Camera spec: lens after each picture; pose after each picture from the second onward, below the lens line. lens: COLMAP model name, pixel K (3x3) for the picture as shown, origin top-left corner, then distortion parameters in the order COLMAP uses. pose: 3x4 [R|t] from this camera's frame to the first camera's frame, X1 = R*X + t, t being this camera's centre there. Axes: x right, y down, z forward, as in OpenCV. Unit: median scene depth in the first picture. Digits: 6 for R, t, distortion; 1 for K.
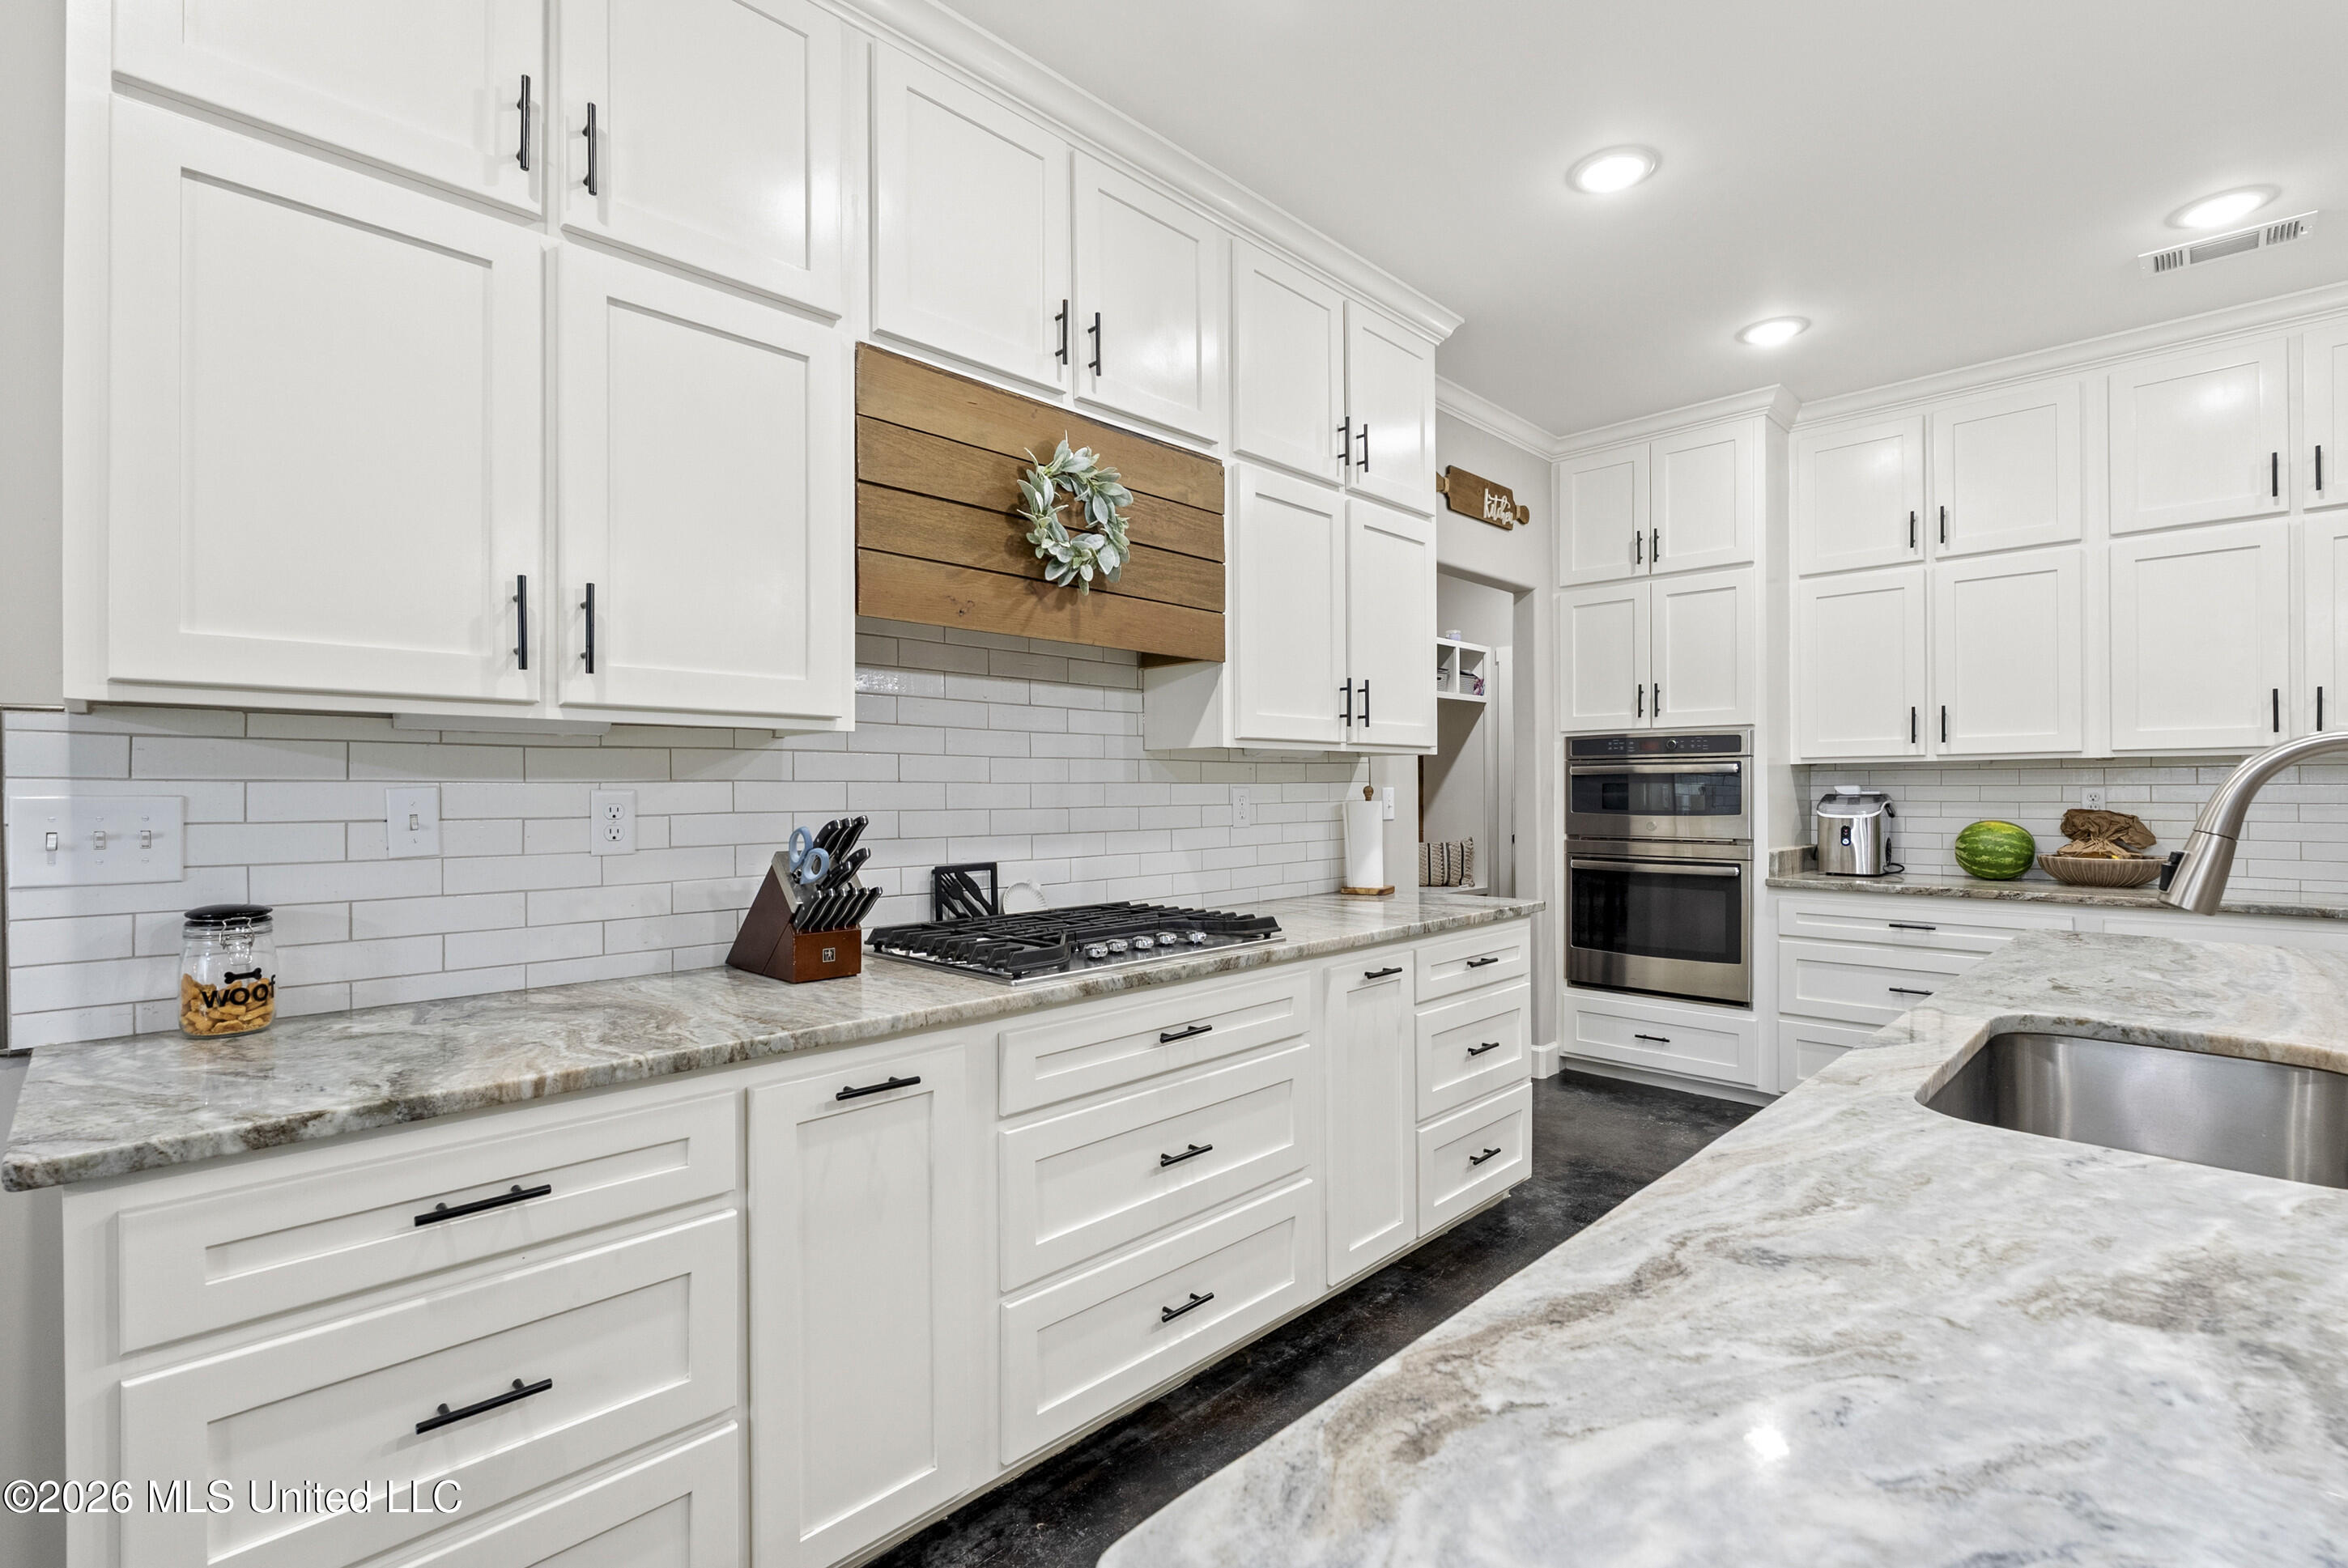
lens RADIAL K [[1063.7, 0, 1187.6], [0, 1063.7, 786.8], [0, 0, 1]] dist [-0.003729, 0.001347]
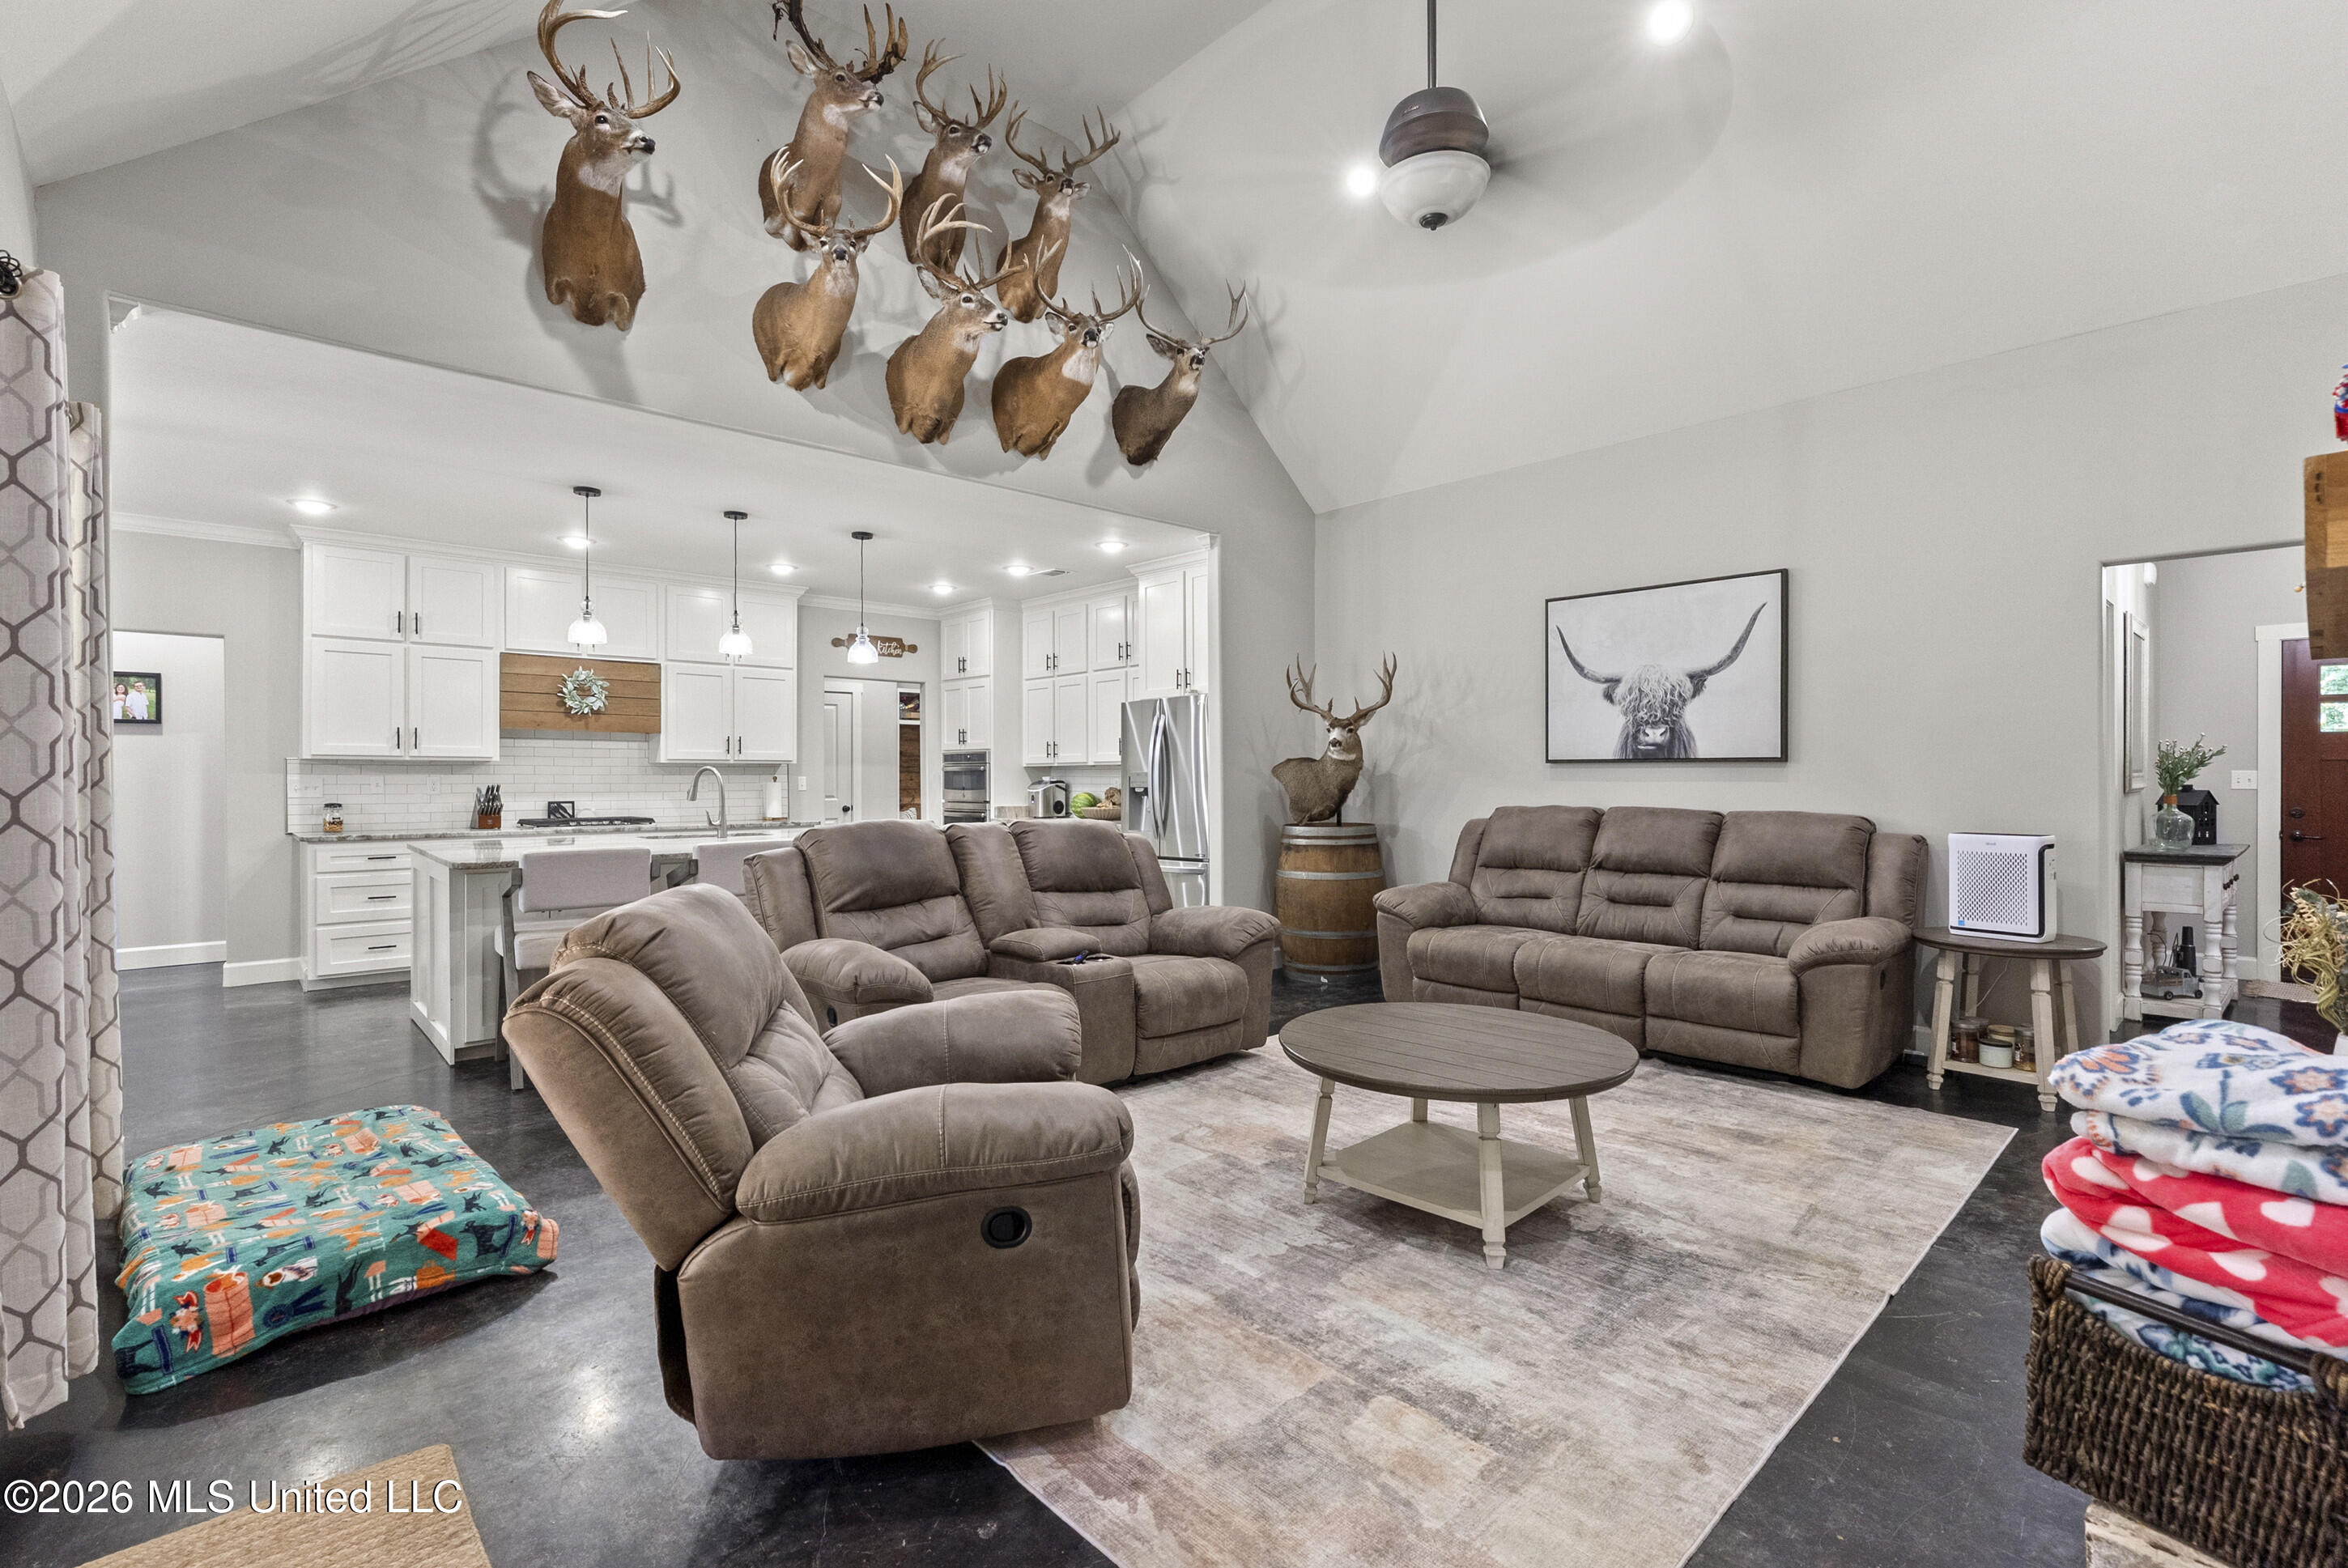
lens RADIAL K [[1063.7, 0, 1182.5], [0, 1063.7, 775.9], [0, 0, 1]] dist [-0.003729, 0.001347]
pose [[0.998835, 0.003087, -0.048158, 1.881712], [-0.003068, 0.999995, 0.000469, -0.008349], [0.048160, -0.000321, 0.998840, -2.149733]]
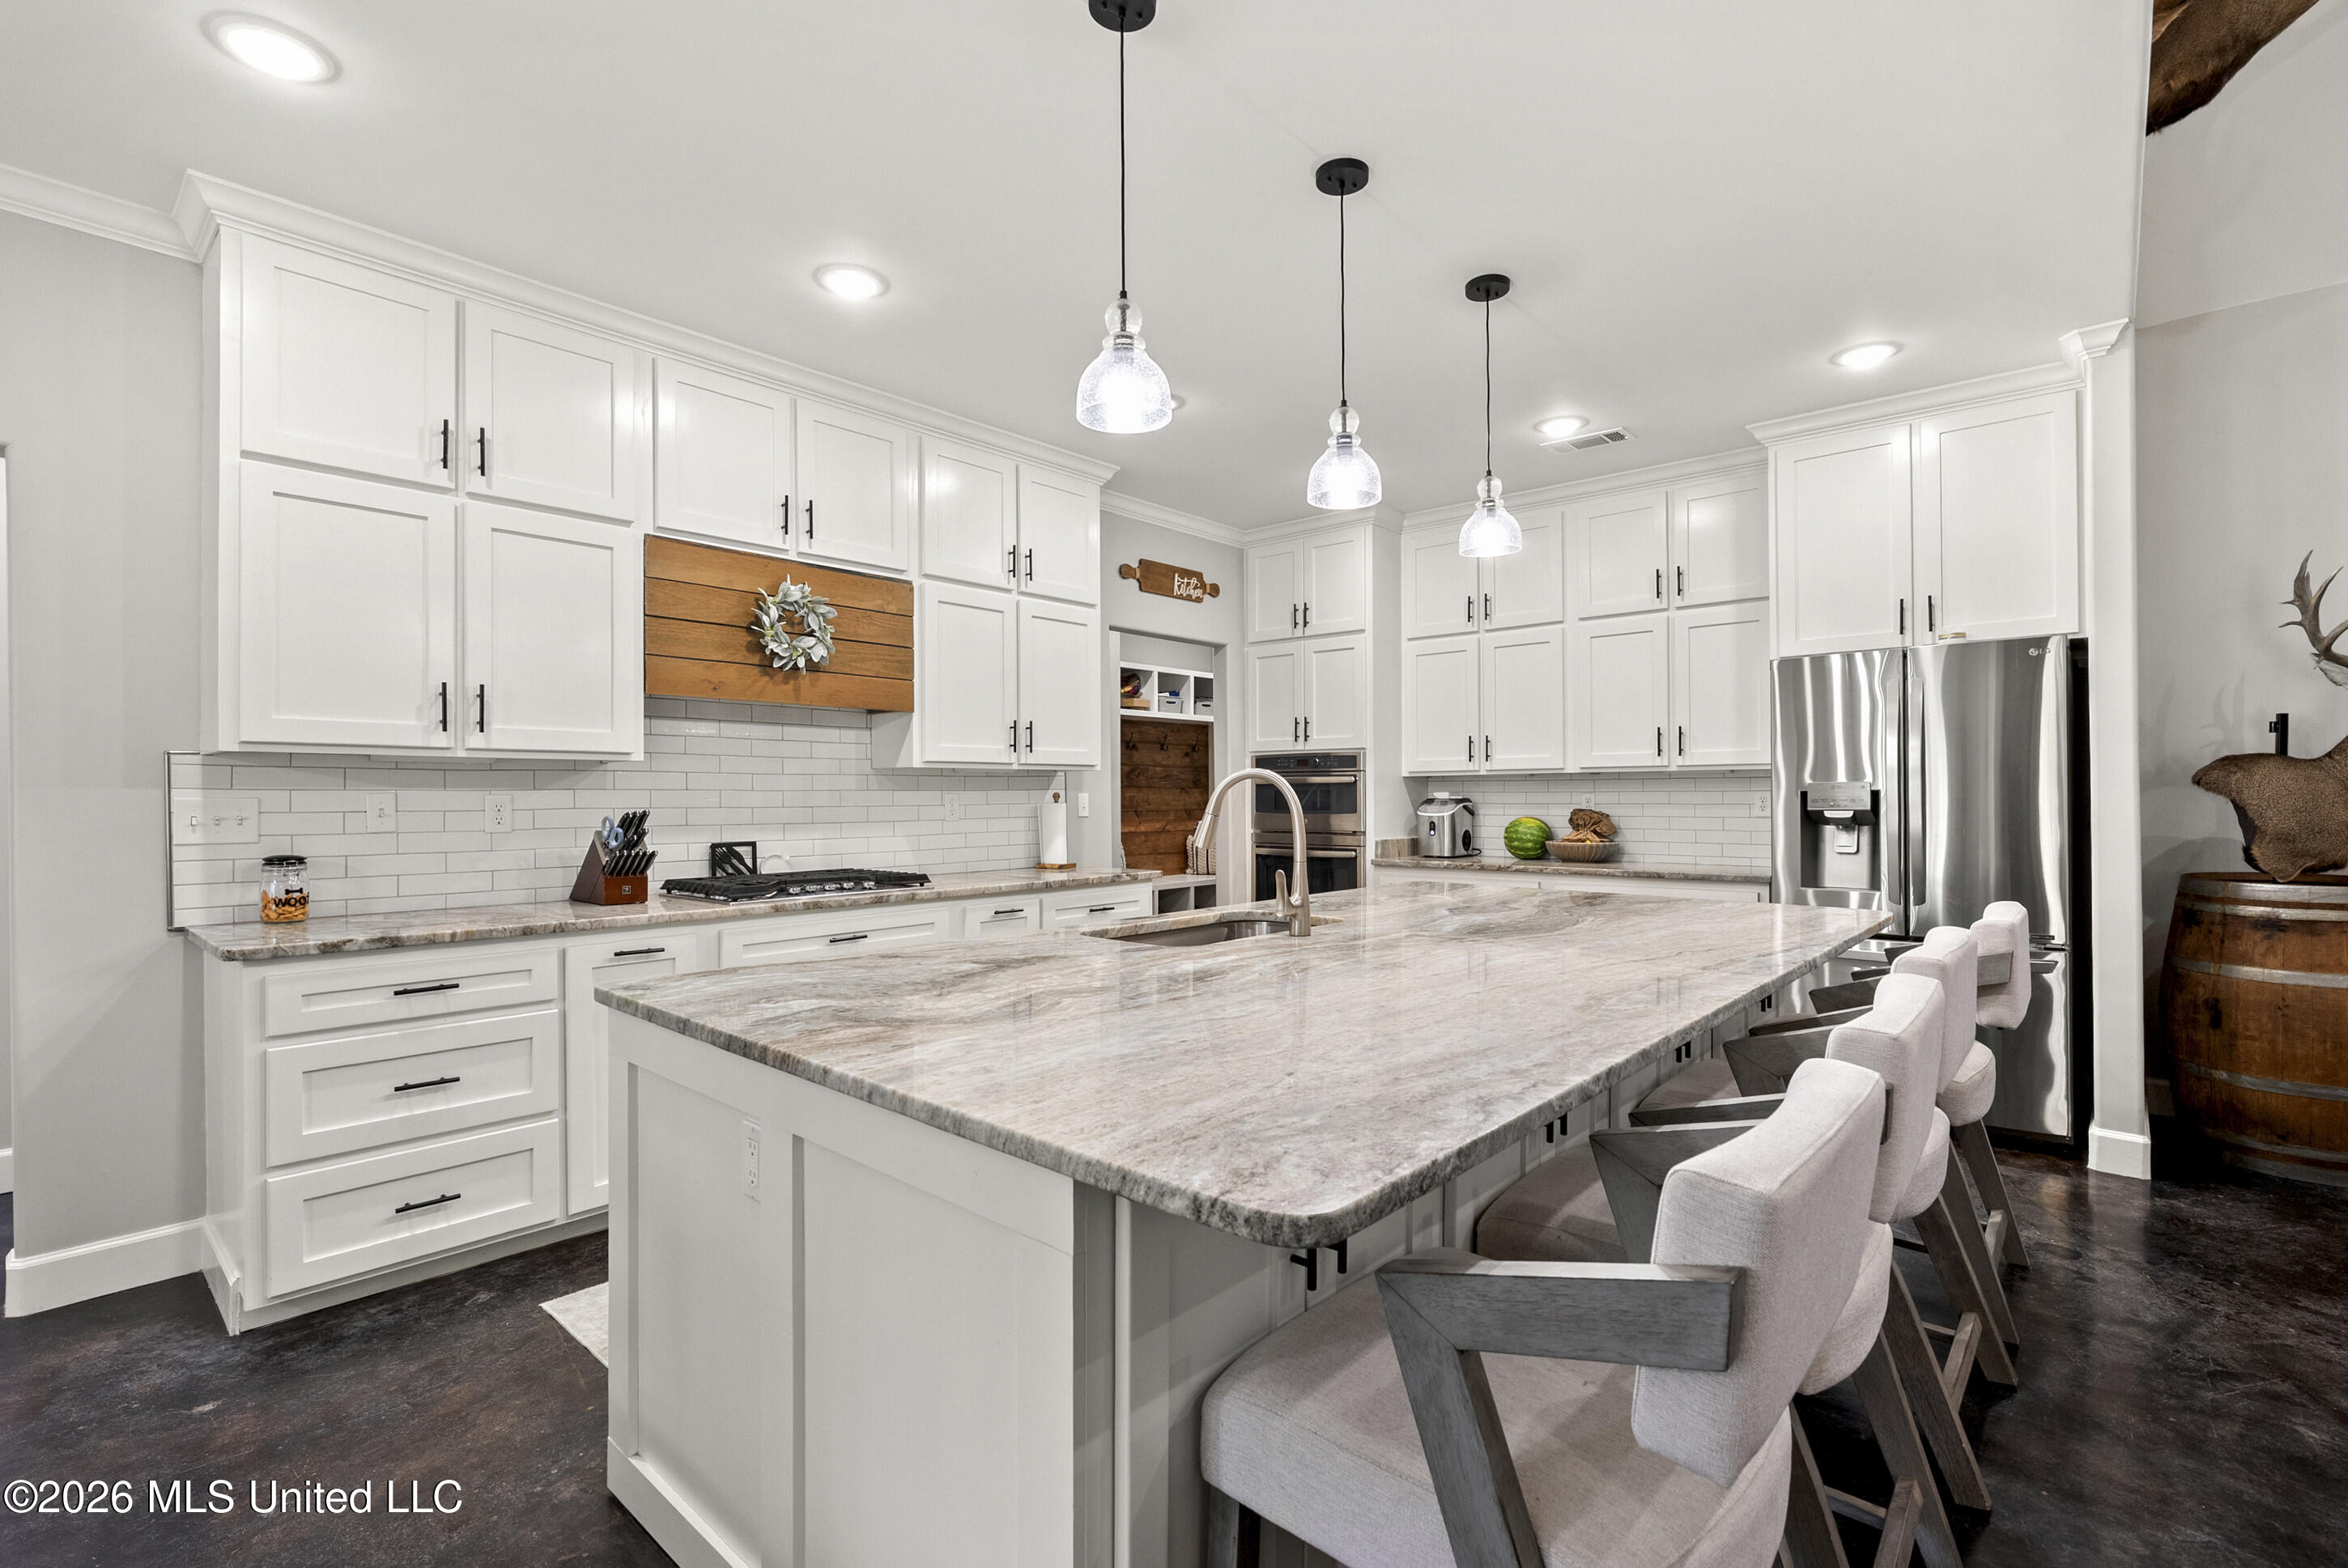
lens RADIAL K [[1063.7, 0, 1184.2], [0, 1063.7, 792.8], [0, 0, 1]] dist [-0.003729, 0.001347]
pose [[0.998550, -0.000021, 0.053825, 0.406218], [0.000026, 1.000000, -0.000094, -0.000308], [-0.053825, 0.000096, 0.998550, -0.663514]]
